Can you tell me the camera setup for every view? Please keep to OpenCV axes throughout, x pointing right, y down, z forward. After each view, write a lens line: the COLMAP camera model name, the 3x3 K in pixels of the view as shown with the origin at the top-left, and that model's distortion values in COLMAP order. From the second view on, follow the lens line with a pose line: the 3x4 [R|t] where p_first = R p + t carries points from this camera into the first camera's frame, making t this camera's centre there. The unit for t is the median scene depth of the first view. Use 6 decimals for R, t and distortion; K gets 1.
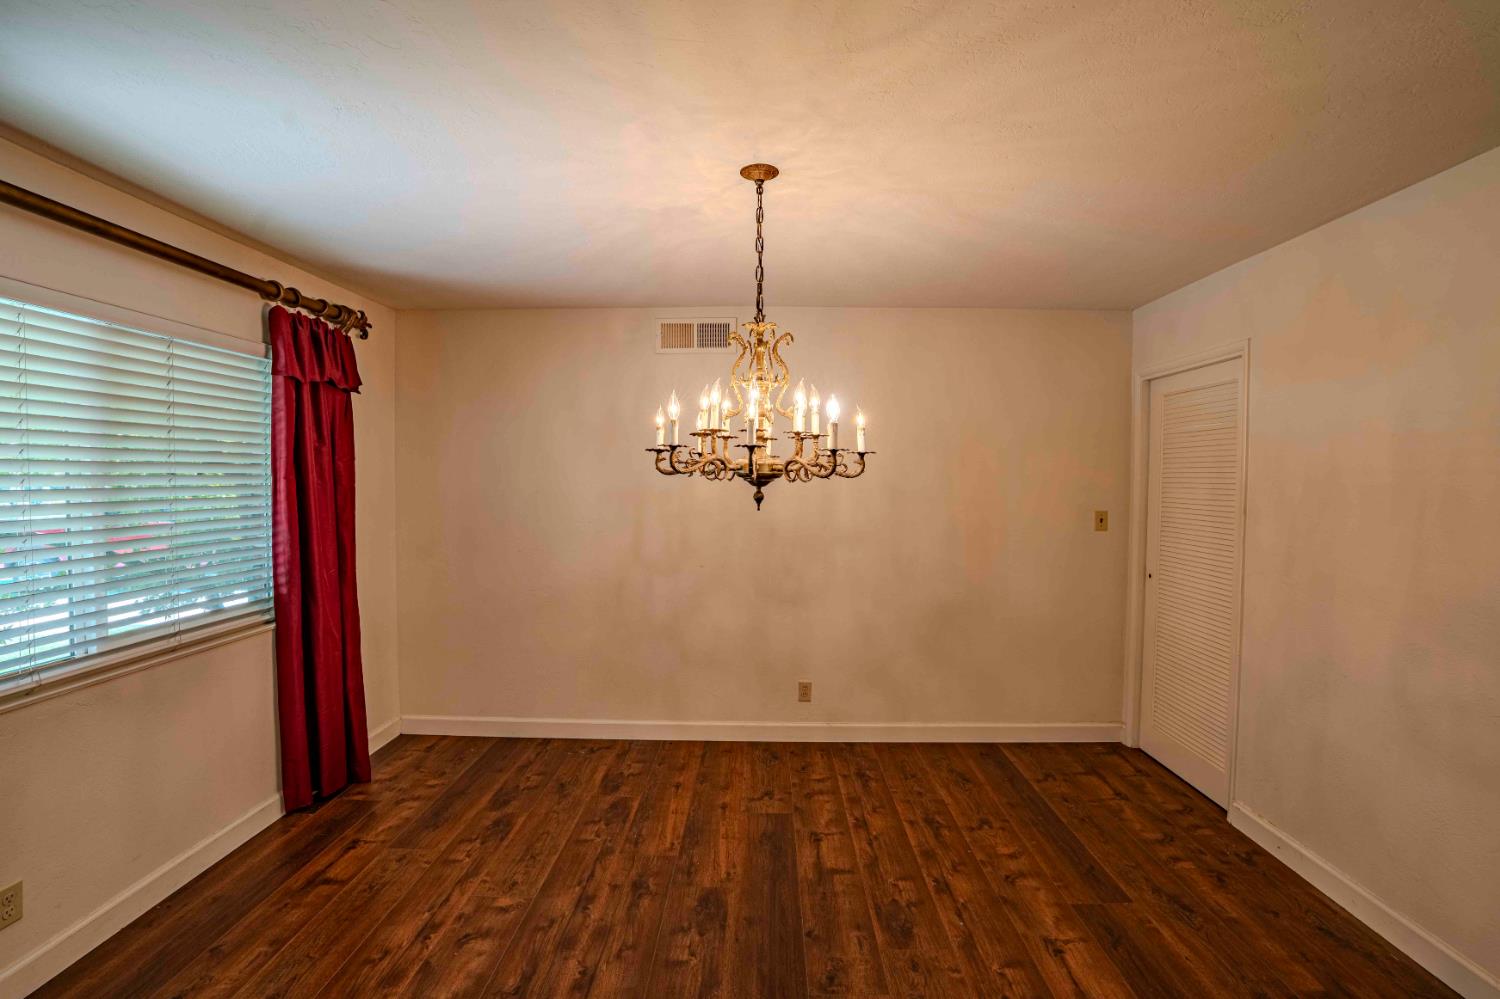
lens RADIAL K [[697.1, 0, 750.0], [0, 697.1, 499.5], [0, 0, 1]] dist [-0.036435, 0.000847]
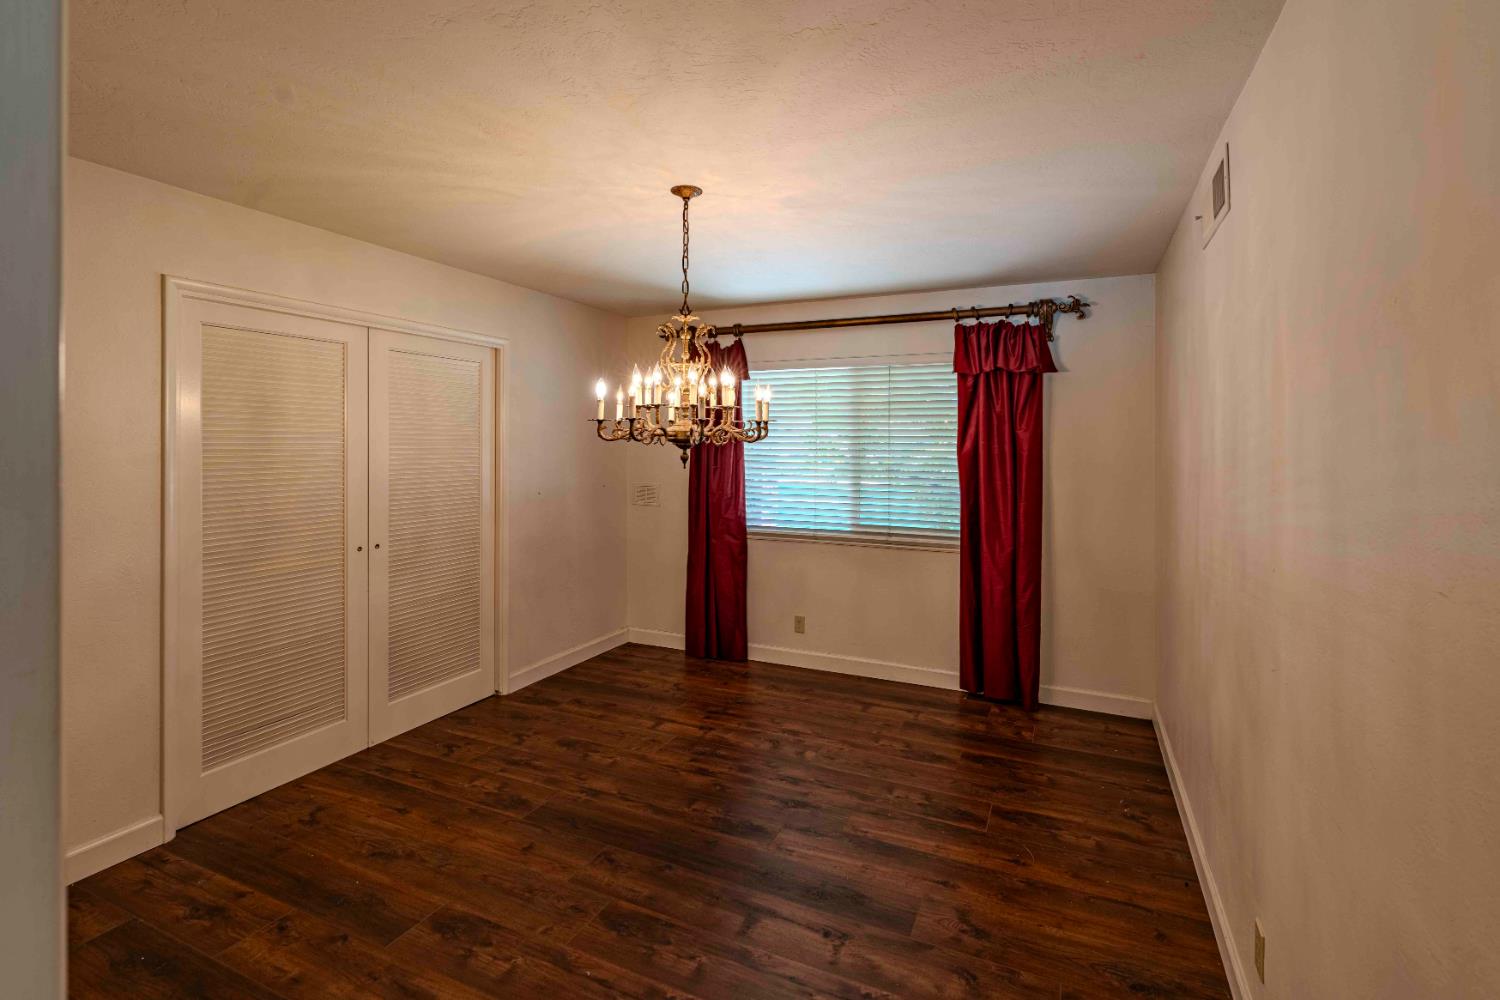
lens RADIAL K [[688.8, 0, 749.0], [0, 688.8, 450.9], [0, 0, 1]] dist [0.000837, -0.000004]
pose [[-0.398055, 0.002783, -0.917357, 0.922613], [-0.038170, 0.999079, 0.019594, -0.037388], [0.916567, 0.042815, -0.397583, 1.371233]]
